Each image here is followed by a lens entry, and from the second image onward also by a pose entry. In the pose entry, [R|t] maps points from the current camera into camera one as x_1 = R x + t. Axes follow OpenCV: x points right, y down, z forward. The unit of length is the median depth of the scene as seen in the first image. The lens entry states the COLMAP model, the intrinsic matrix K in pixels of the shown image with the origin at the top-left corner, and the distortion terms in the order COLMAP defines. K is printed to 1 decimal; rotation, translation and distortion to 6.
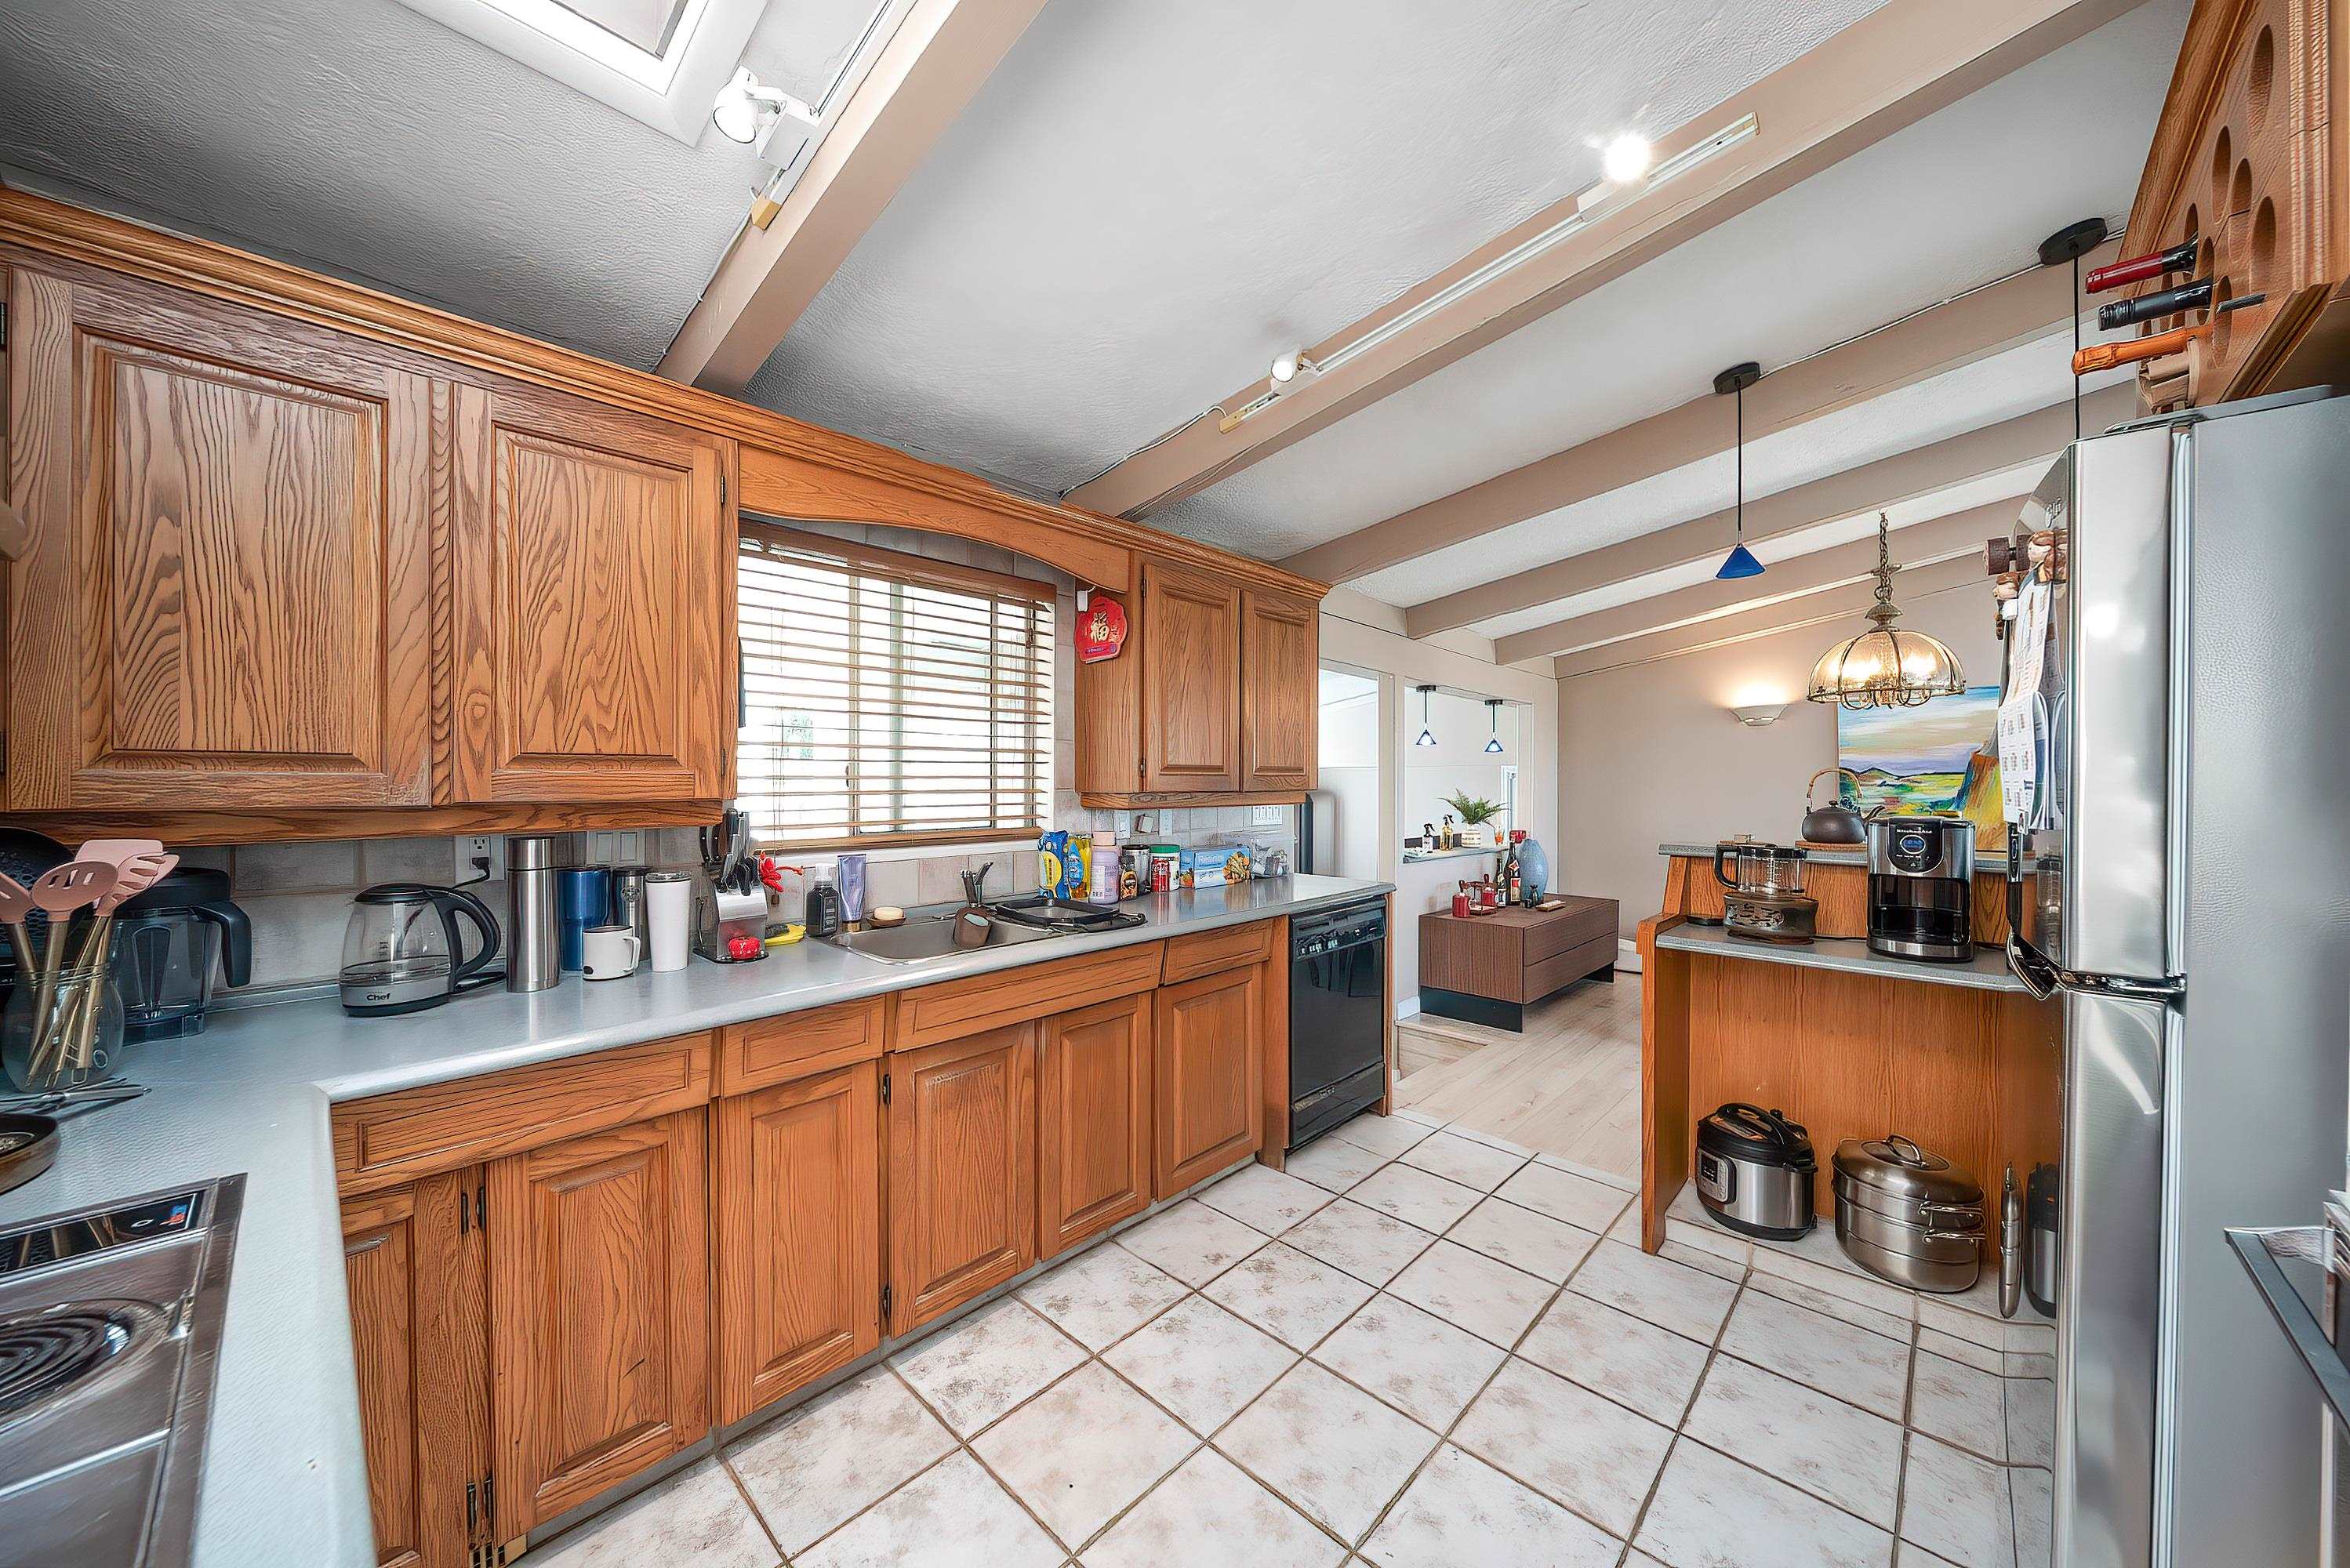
lens RADIAL K [[825.5, 0, 1183.6], [0, 825.5, 784.2], [0, 0, 1]] dist [-0.000502, -0.001994]
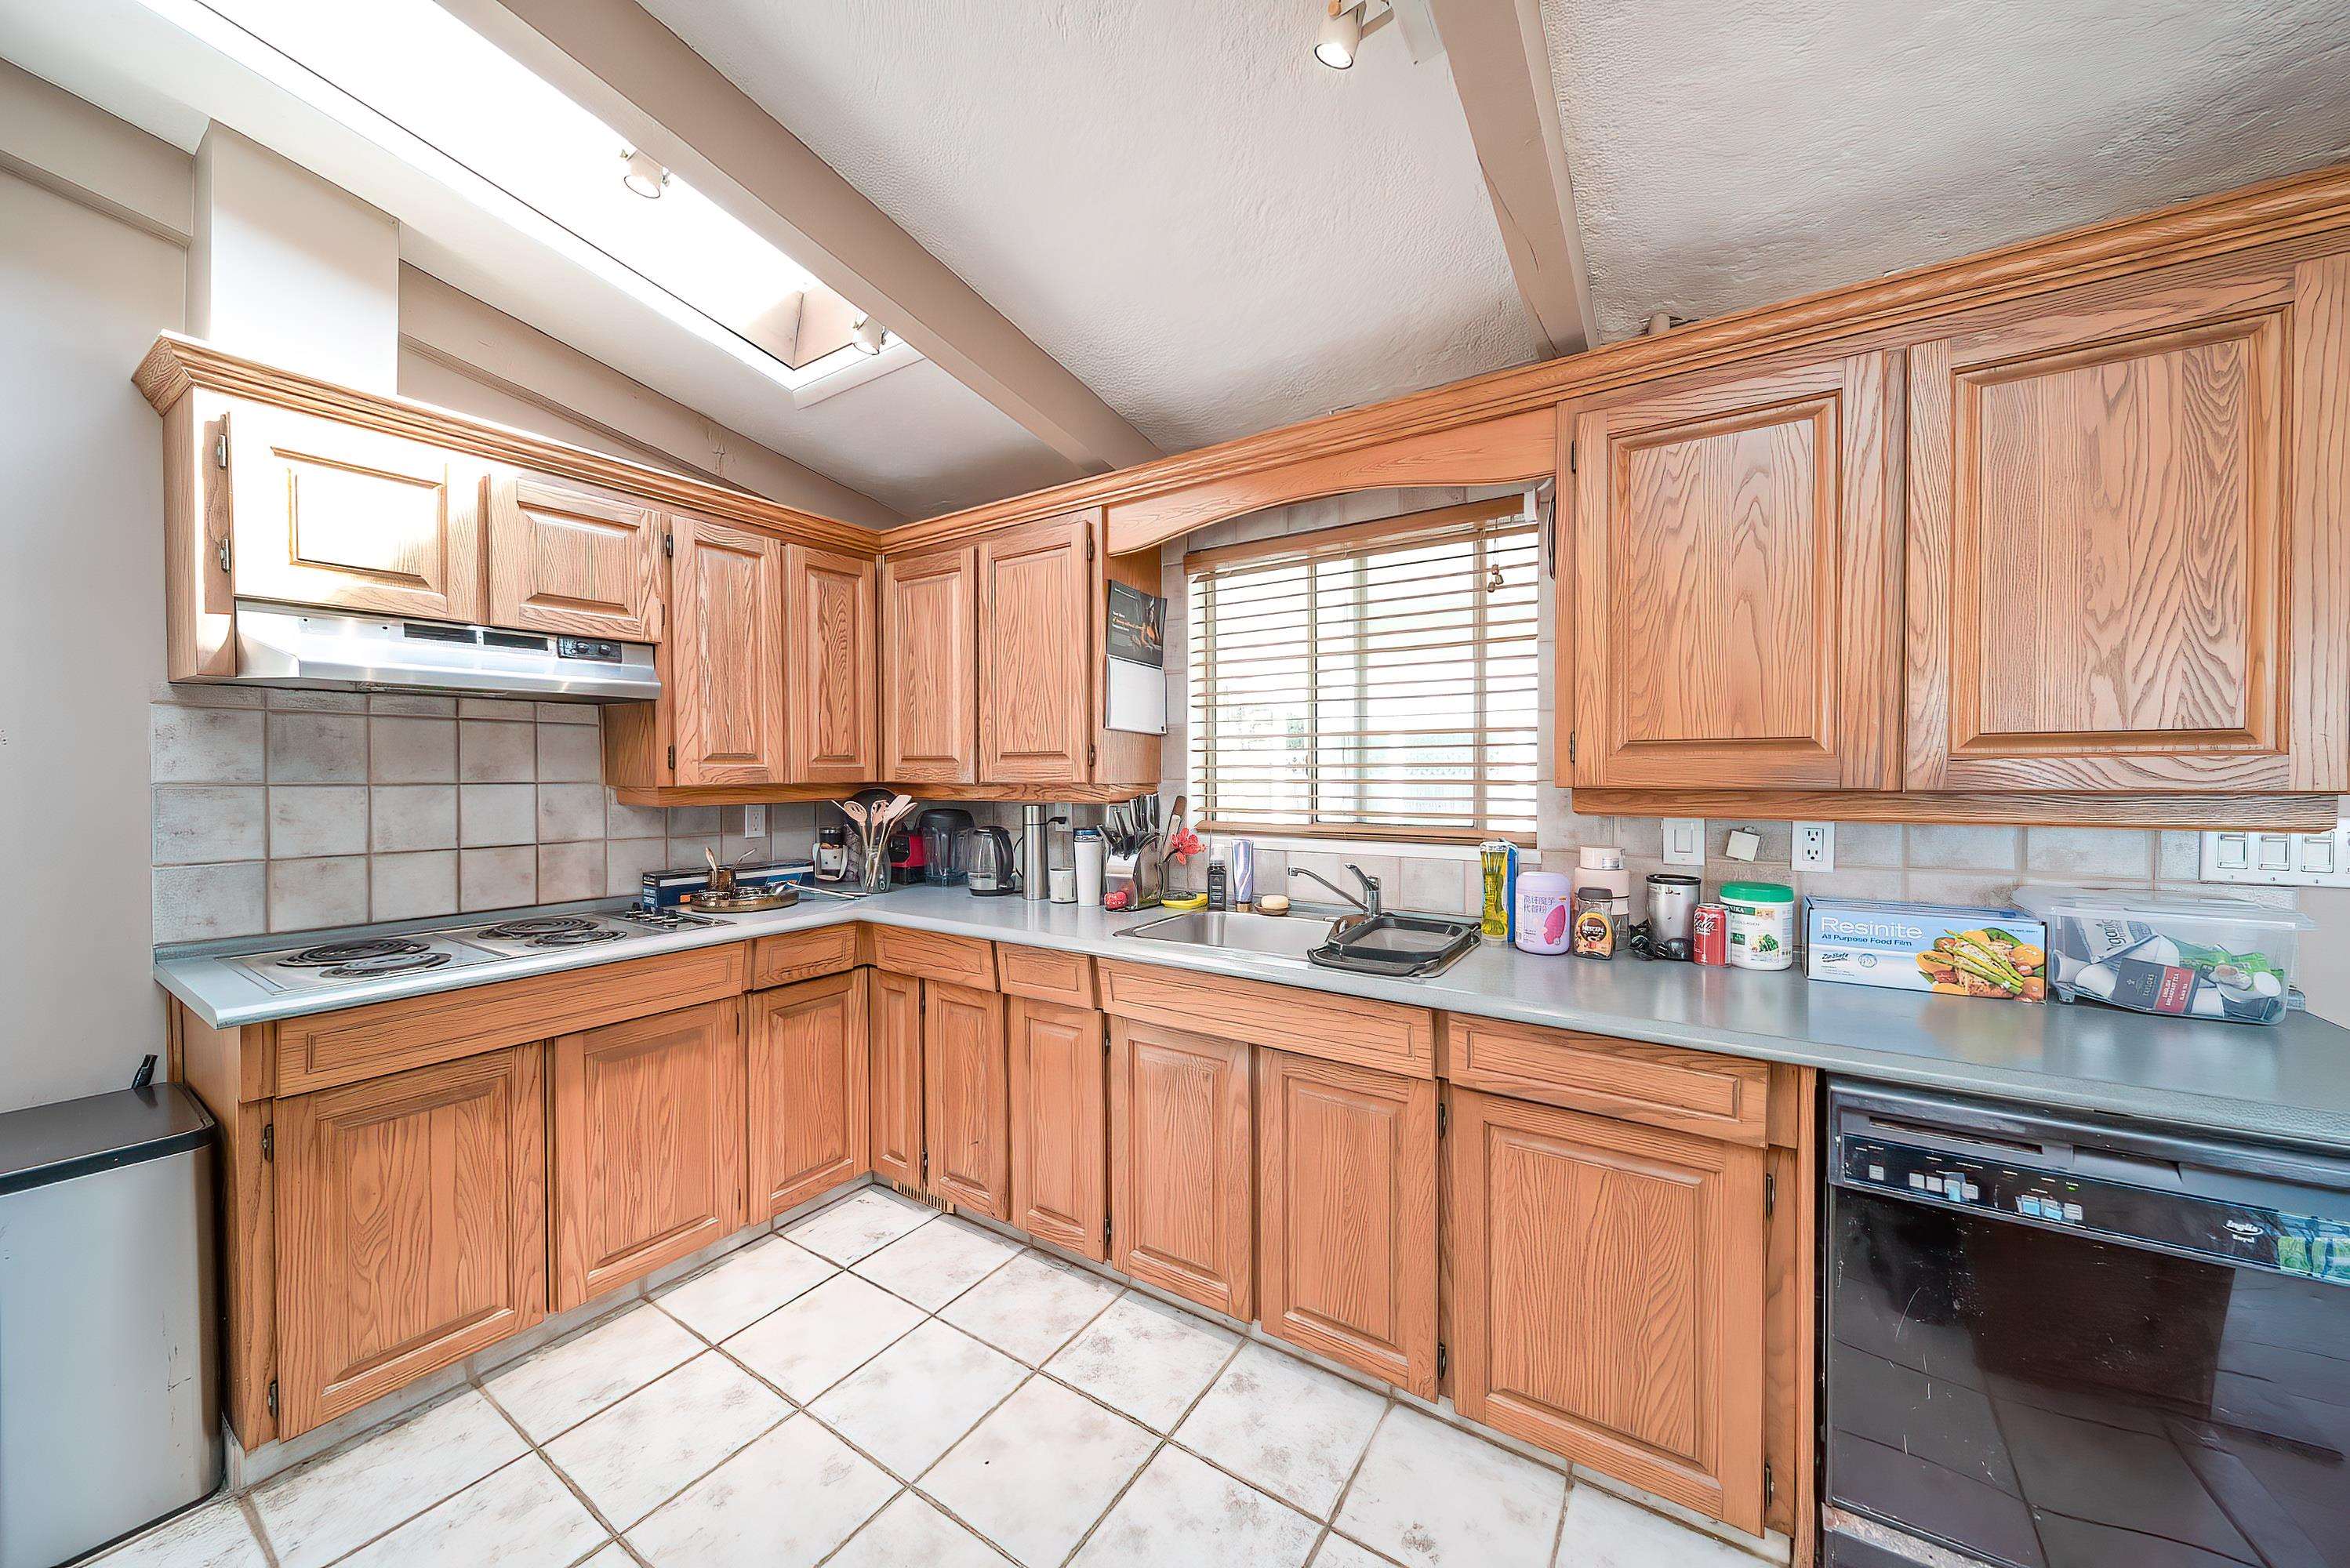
lens RADIAL K [[825.5, 0, 1183.6], [0, 825.5, 784.2], [0, 0, 1]] dist [-0.000502, -0.001994]
pose [[0.180014, 0.015662, -0.983539, 0.563170], [-0.002137, 0.999877, 0.015531, -0.001157], [0.983662, -0.000694, 0.180025, 0.665285]]
